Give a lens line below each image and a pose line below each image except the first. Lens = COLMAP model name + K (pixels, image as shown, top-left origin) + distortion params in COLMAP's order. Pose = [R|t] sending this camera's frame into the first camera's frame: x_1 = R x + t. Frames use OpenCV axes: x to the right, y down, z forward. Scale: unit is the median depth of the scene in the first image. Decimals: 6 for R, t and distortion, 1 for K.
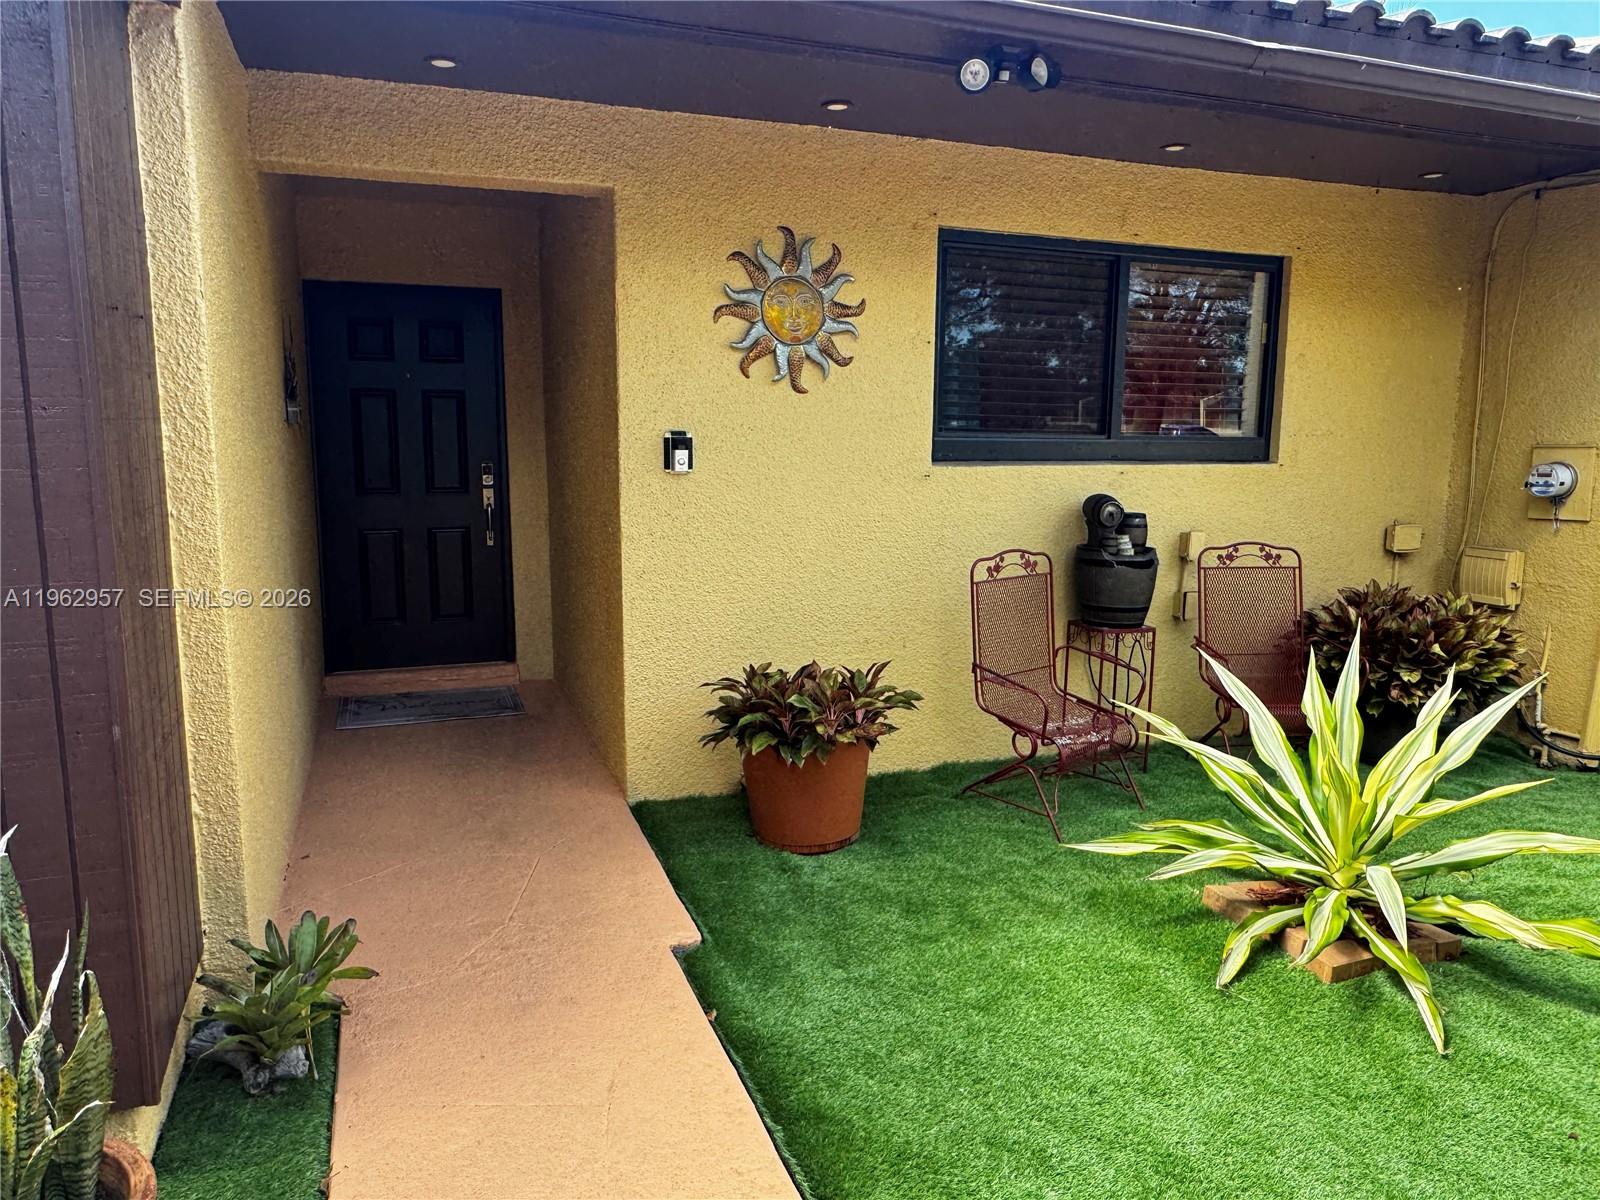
lens RADIAL K [[1069.5, 0, 796.4], [0, 1069.5, 592.3], [0, 0, 1]] dist [-0.004170, 0.001984]
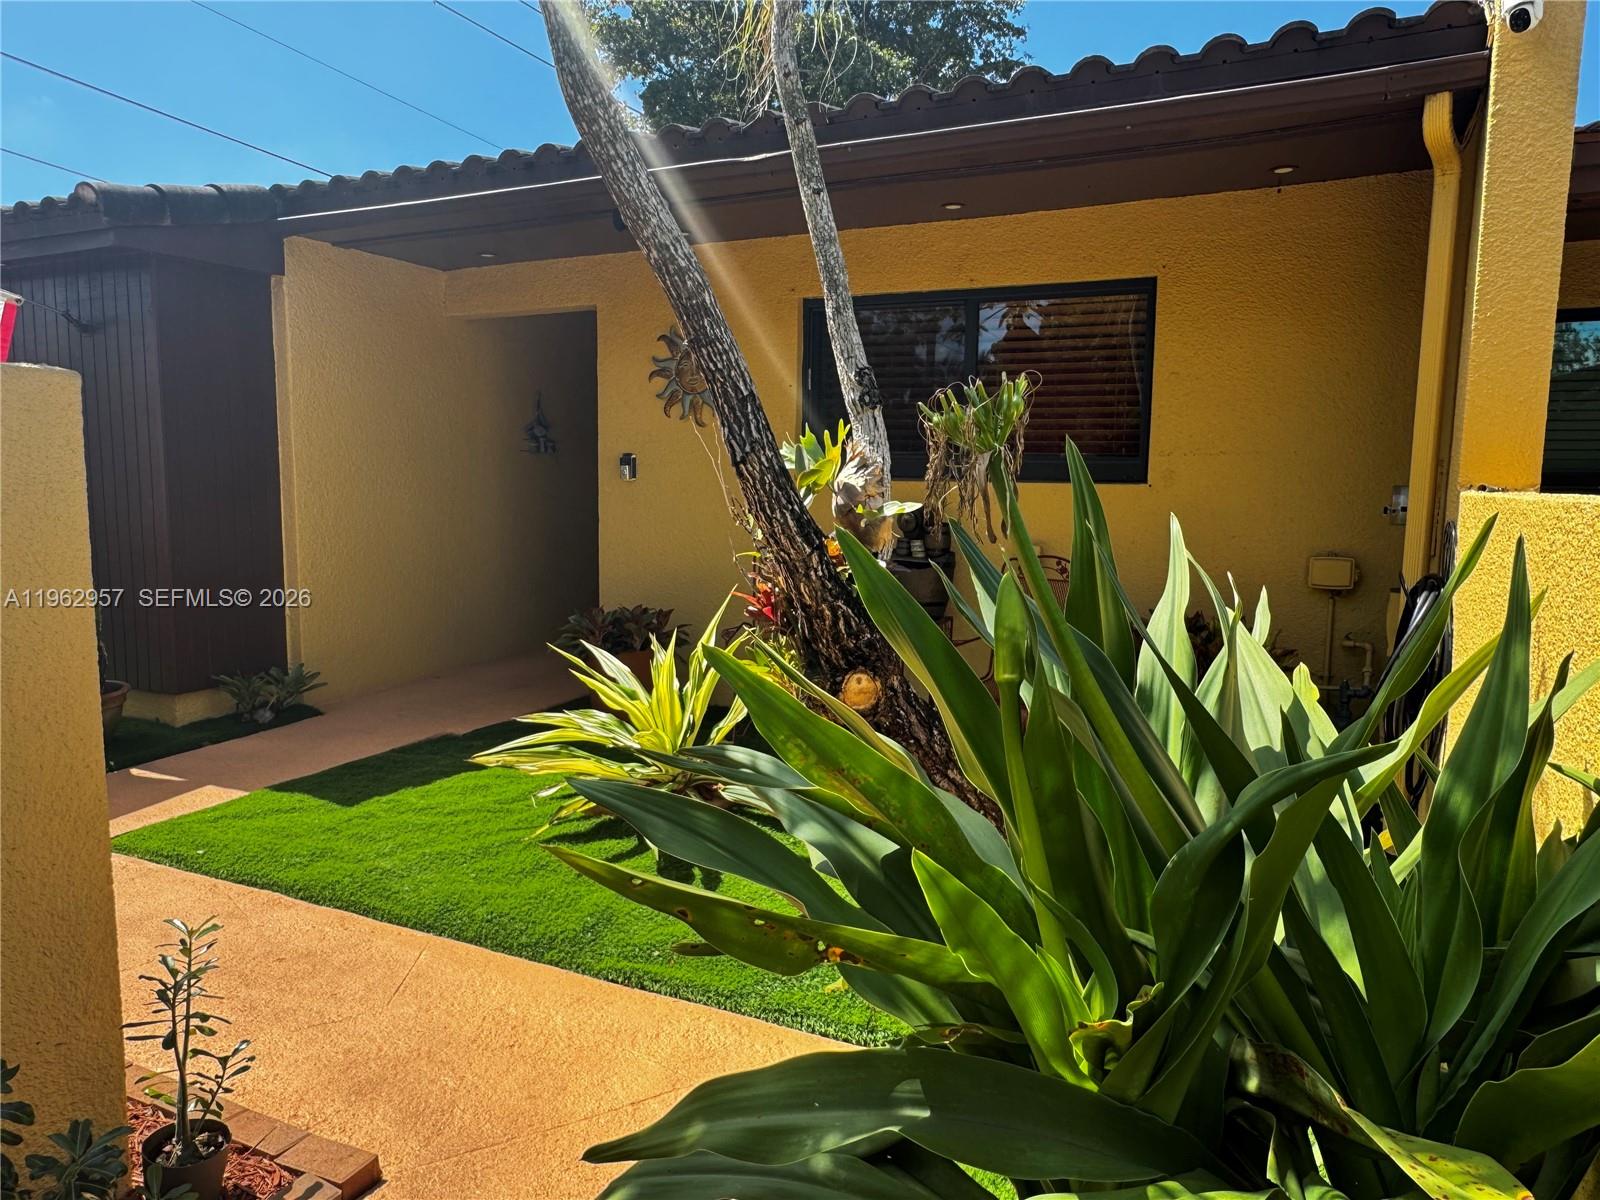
lens RADIAL K [[1069.6, 0, 794.8], [0, 1069.6, 600.6], [0, 0, 1]] dist [-0.006354, 0.005385]
pose [[0.683109, 0.108593, -0.722198, 1.337450], [-0.093645, 0.993745, 0.060847, -0.056311], [0.724288, 0.026065, 0.689005, 0.102833]]
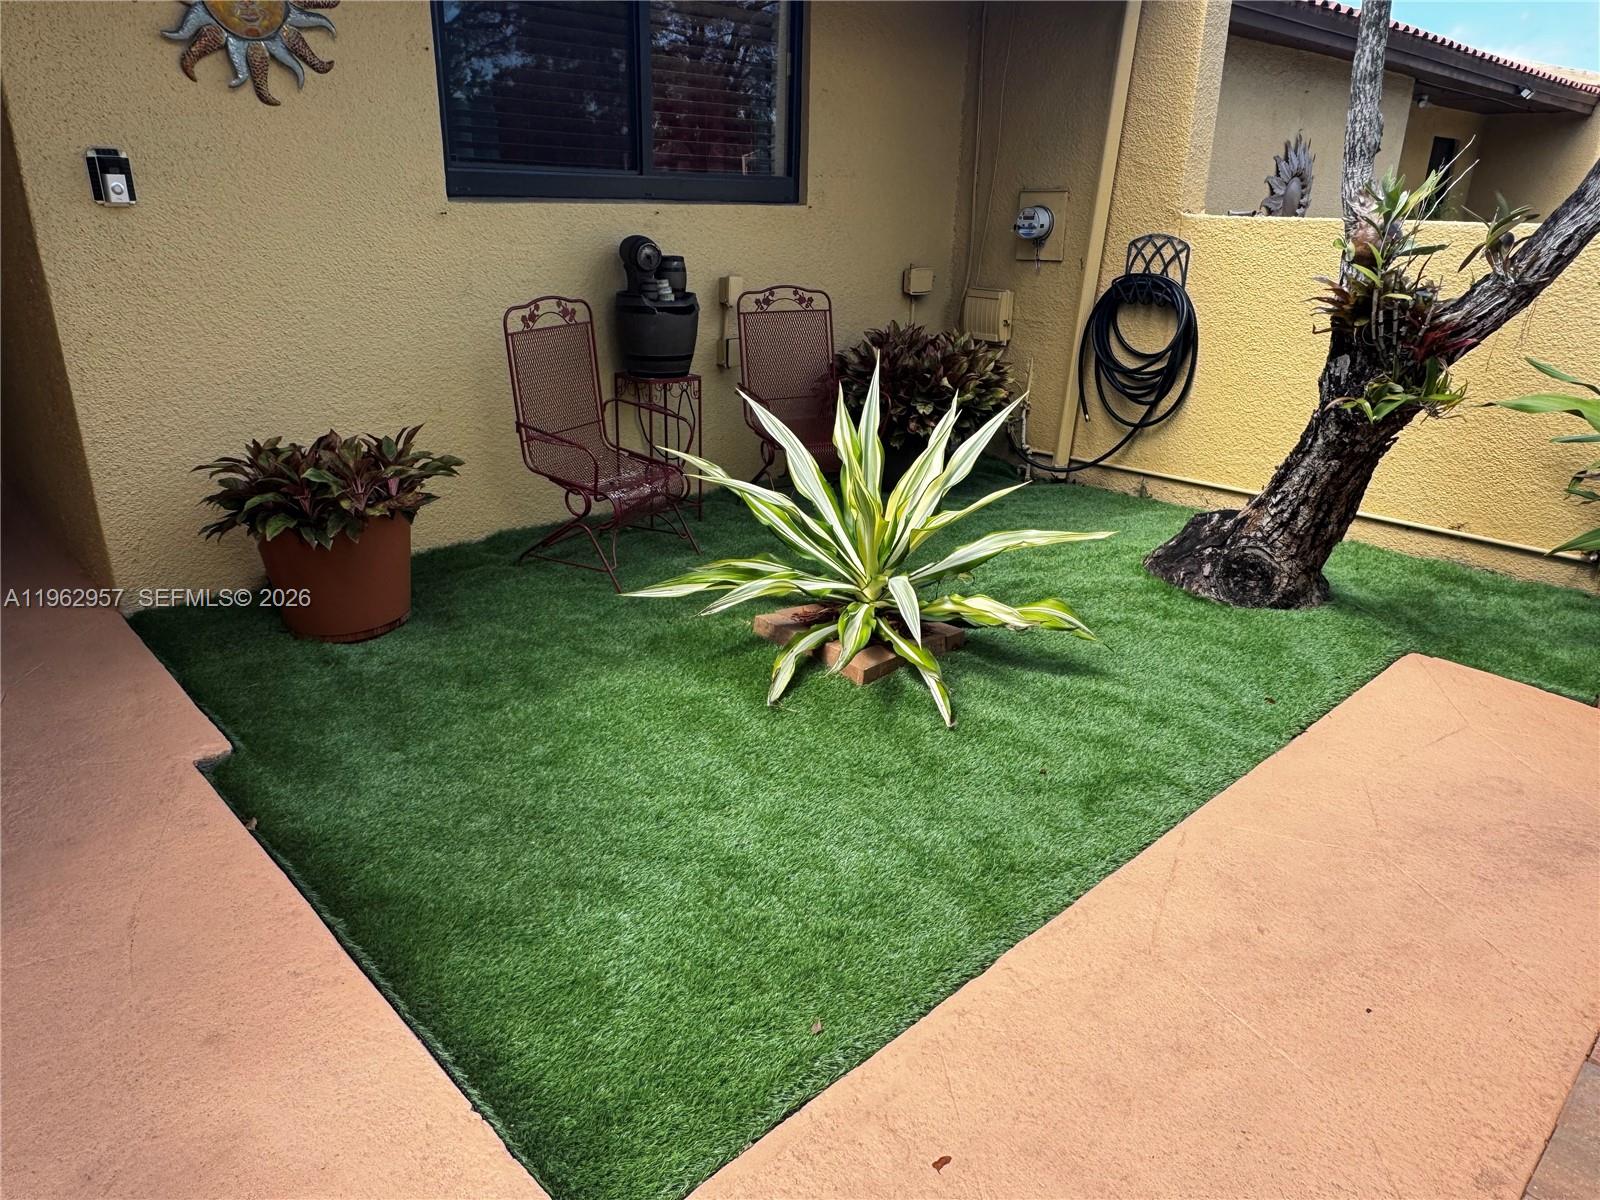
lens RADIAL K [[1069.6, 0, 794.8], [0, 1069.6, 600.6], [0, 0, 1]] dist [-0.006354, 0.005385]
pose [[0.920566, -0.127428, 0.369215, 0.026872], [0.044182, 0.973190, 0.225720, 0.020267], [-0.388079, -0.191477, 0.901516, 0.030761]]
